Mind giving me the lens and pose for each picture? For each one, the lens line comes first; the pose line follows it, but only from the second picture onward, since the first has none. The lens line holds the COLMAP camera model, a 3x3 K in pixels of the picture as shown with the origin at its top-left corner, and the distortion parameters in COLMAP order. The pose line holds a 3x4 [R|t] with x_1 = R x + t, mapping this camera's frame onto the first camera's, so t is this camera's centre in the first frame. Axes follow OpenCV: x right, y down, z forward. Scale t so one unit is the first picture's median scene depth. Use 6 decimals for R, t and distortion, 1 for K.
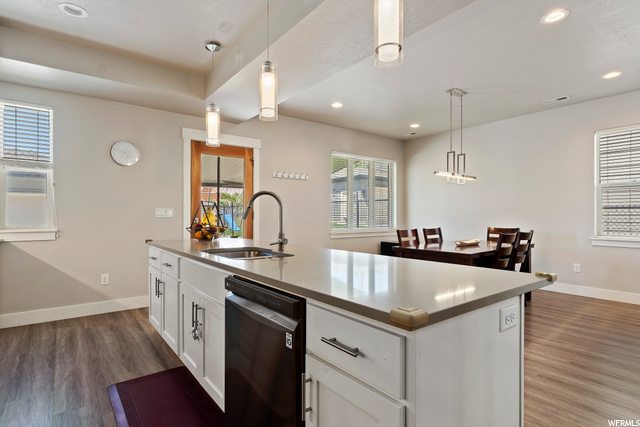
lens RADIAL K [[331.5, 0, 316.1], [0, 331.5, 215.6], [0, 0, 1]] dist [0.006808, -0.002224]
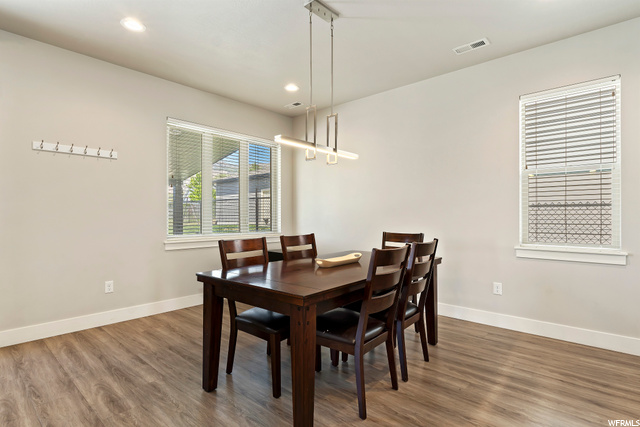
lens RADIAL K [[331.5, 0, 323.4], [0, 331.5, 214.4], [0, 0, 1]] dist [0.006808, -0.002224]
pose [[0.981422, -0.000259, 0.191863, 0.279220], [0.001617, 0.999975, -0.006918, 0.002176], [-0.191856, 0.007099, 0.981397, 0.371120]]
